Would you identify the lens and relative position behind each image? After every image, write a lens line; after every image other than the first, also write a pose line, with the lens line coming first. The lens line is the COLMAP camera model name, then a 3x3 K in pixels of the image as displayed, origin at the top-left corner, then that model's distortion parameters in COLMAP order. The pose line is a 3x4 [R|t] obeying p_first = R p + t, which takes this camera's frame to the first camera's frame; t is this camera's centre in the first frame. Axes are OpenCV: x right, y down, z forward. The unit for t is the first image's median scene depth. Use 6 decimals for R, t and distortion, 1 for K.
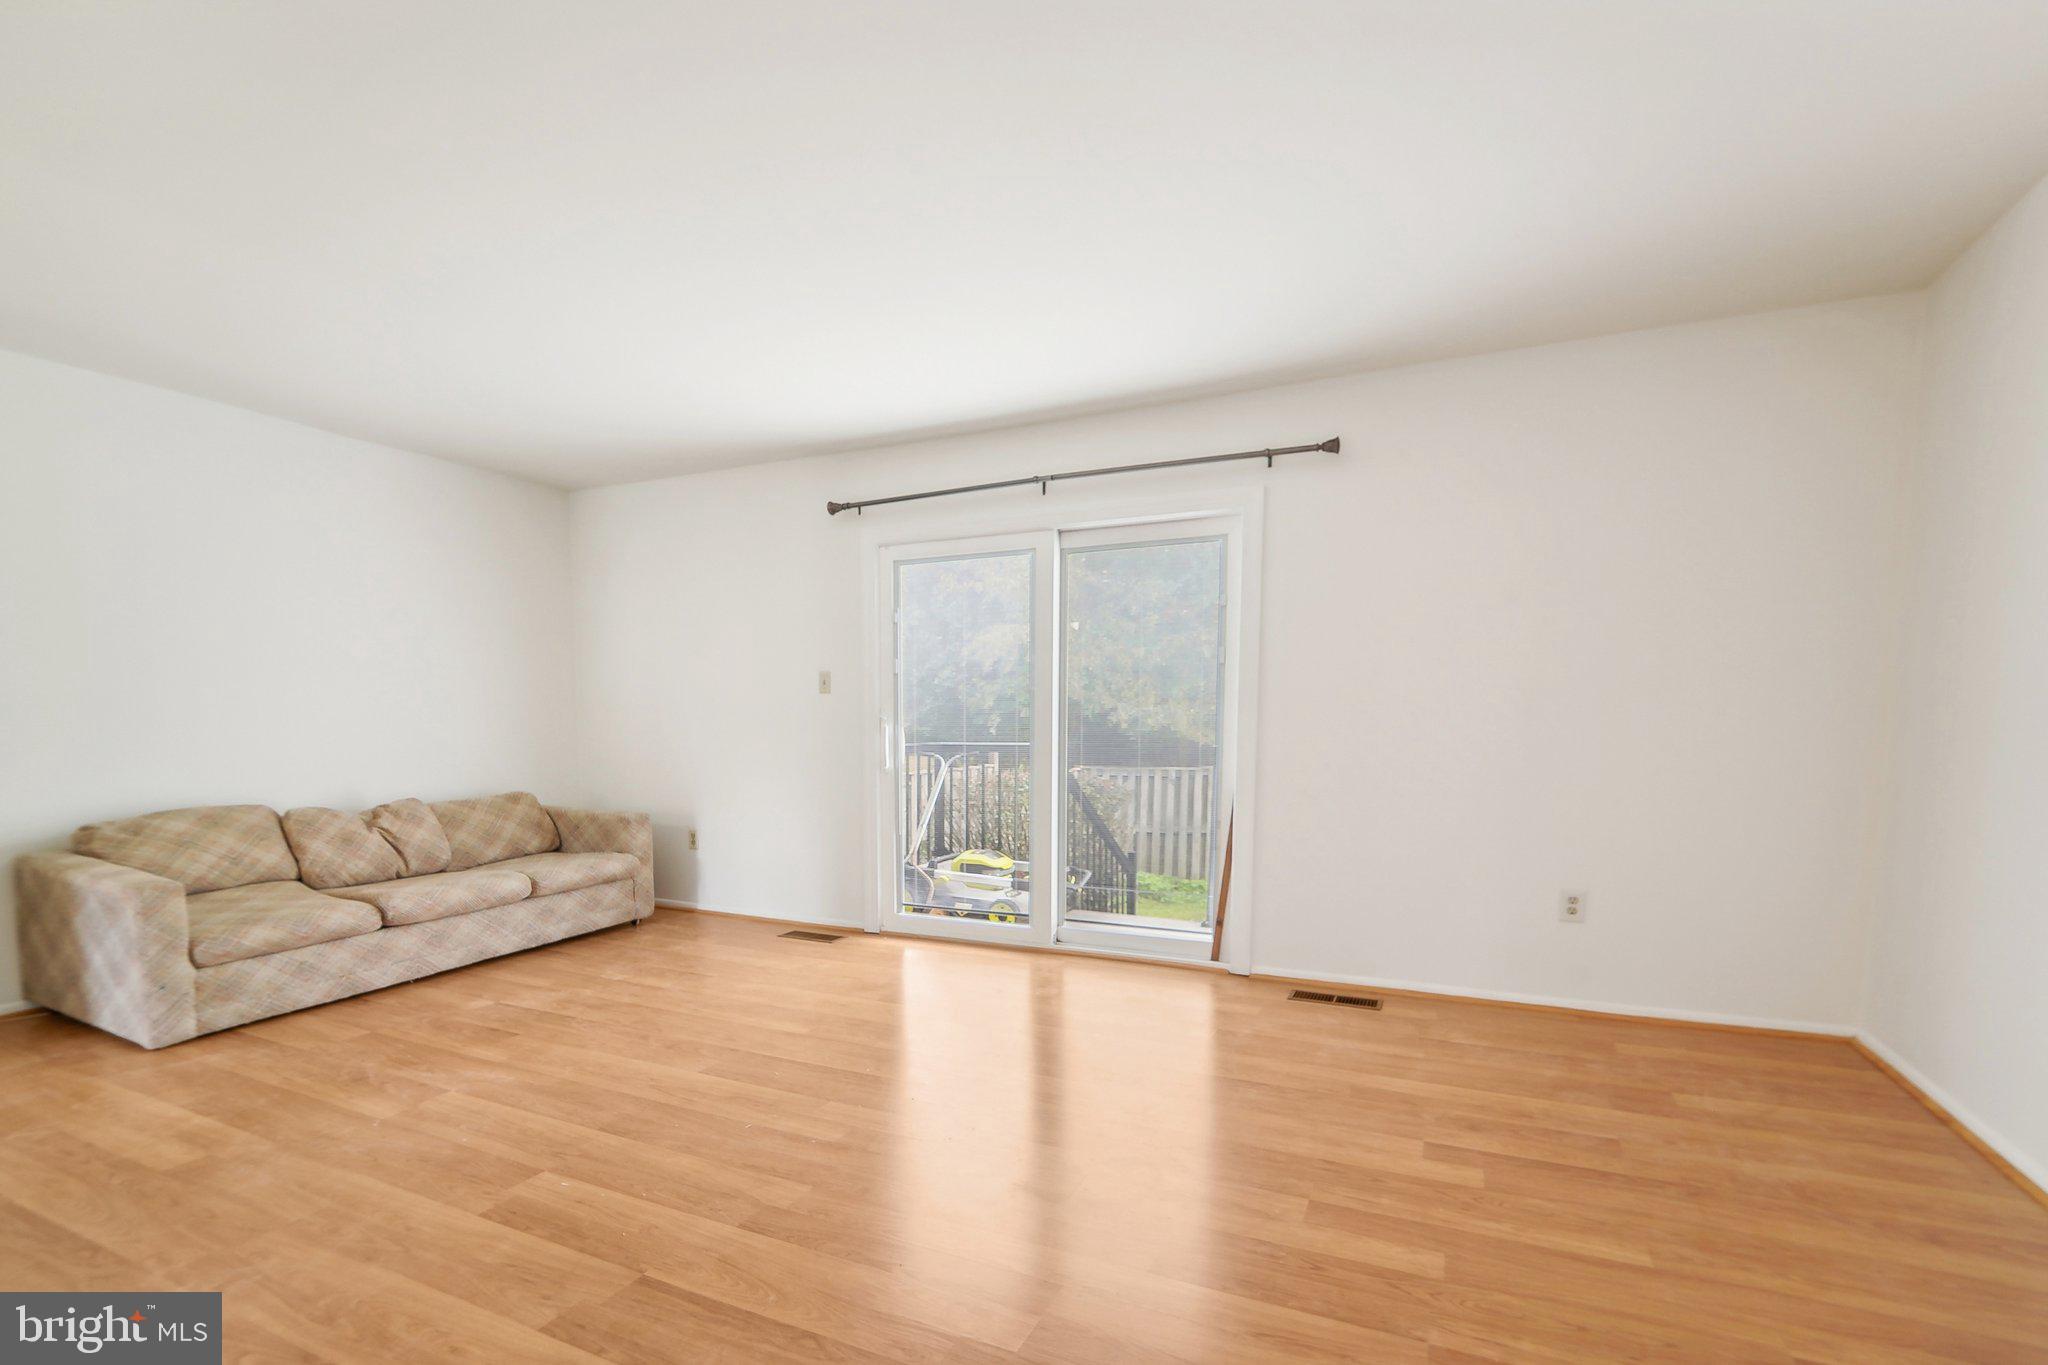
lens RADIAL K [[795.4, 0, 1024.2], [0, 795.4, 773.9], [0, 0, 1]] dist [-0.003209, -0.000139]
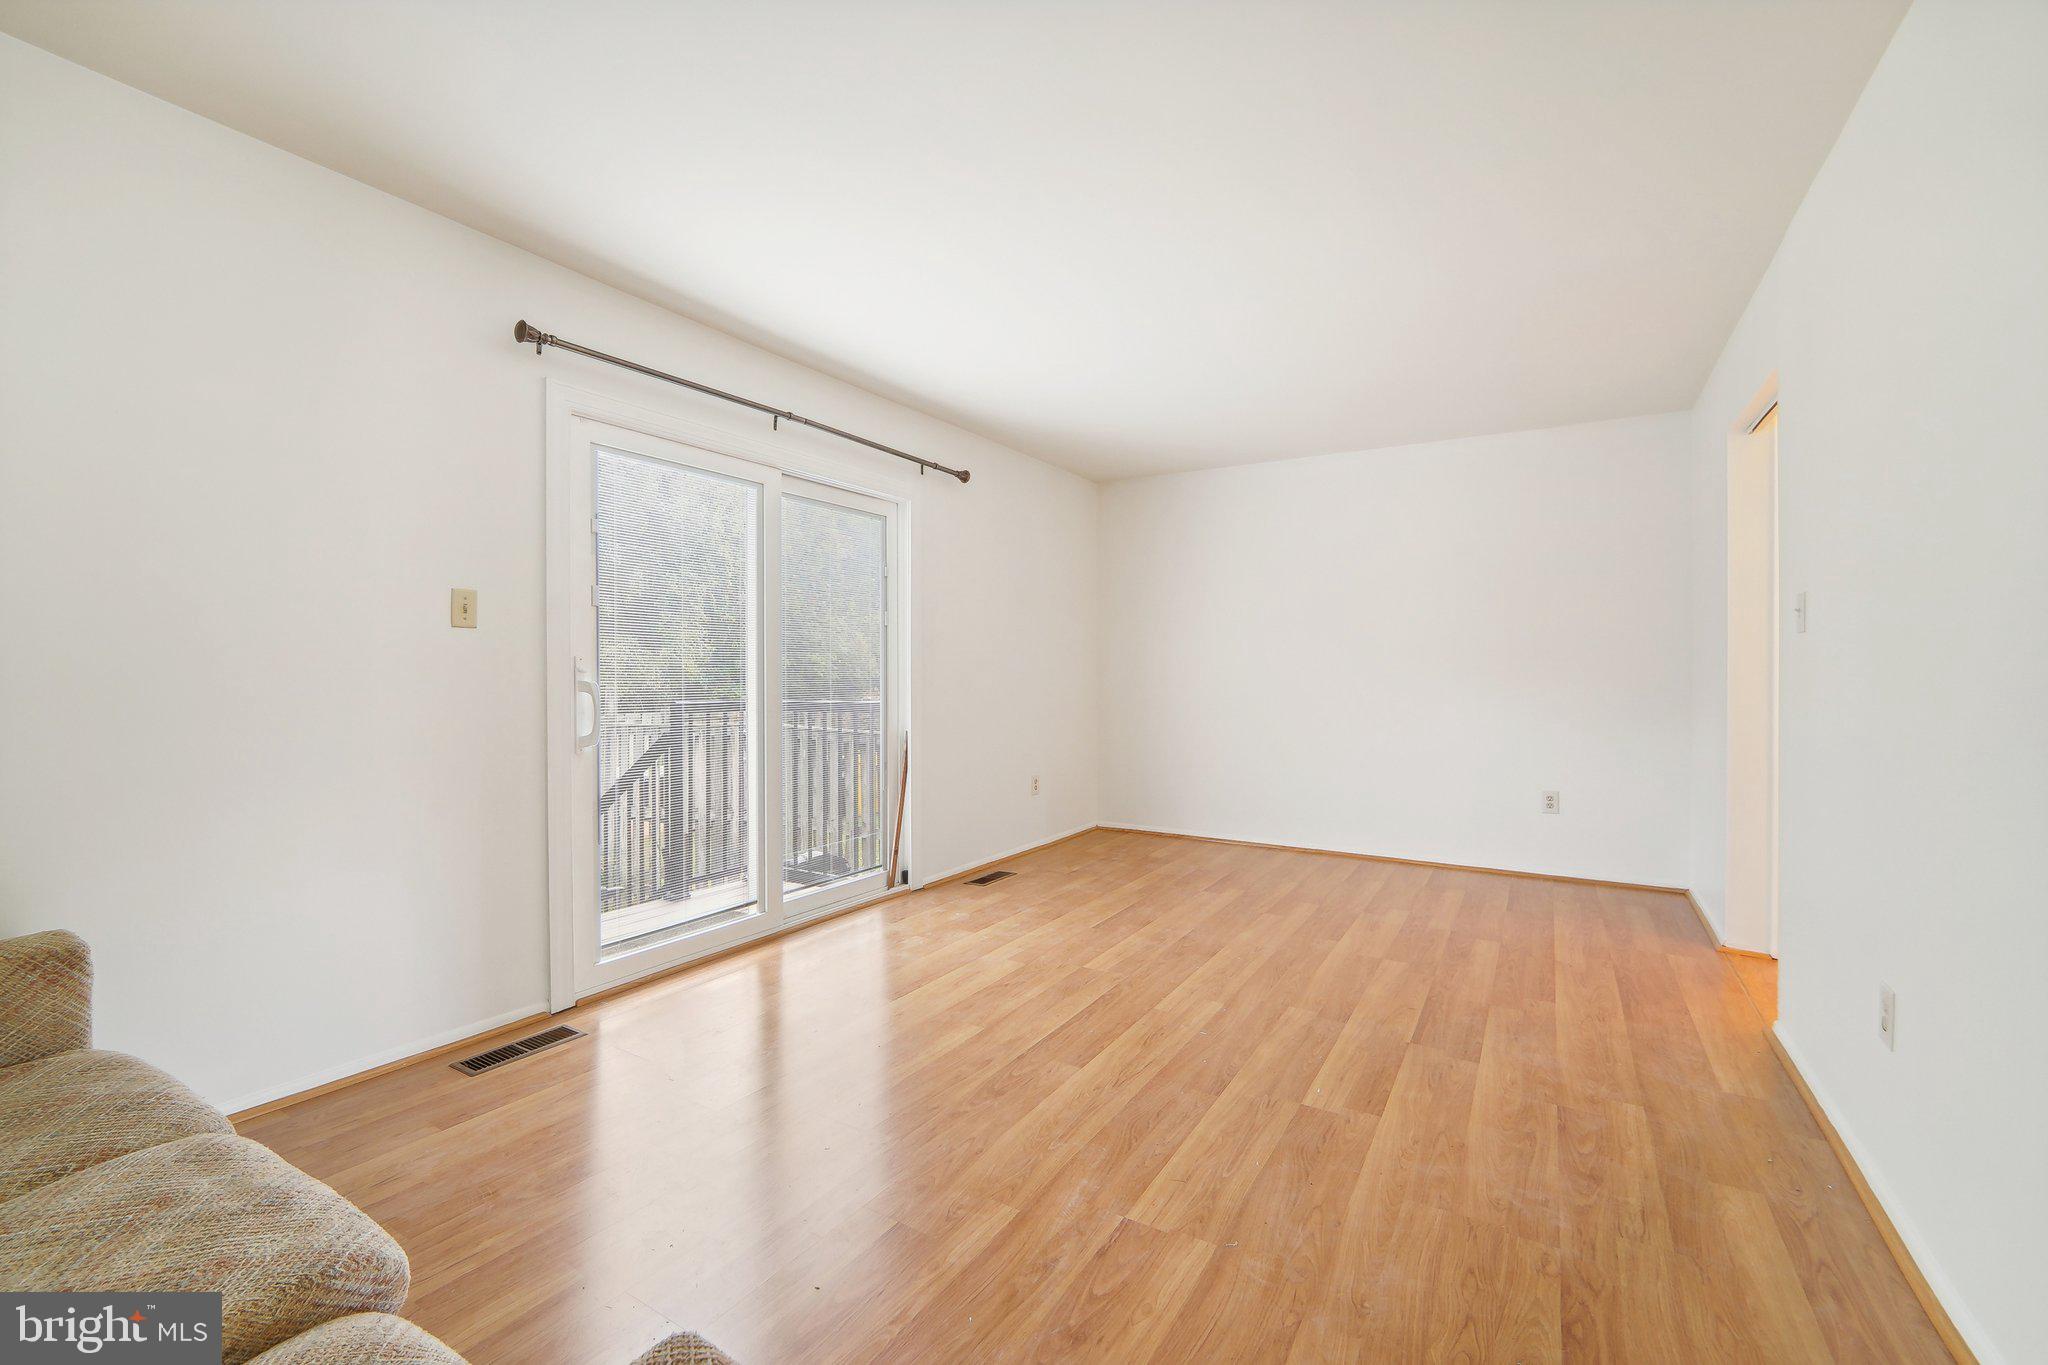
lens RADIAL K [[848.4, 0, 1030.3], [0, 848.4, 666.5], [0, 0, 1]] dist [-0.009351, -0.000298]
pose [[0.168745, 0.011426, 0.985594, -1.202706], [0.072102, 0.997111, -0.023904, -0.045669], [-0.983019, 0.075097, 0.167433, 0.767771]]
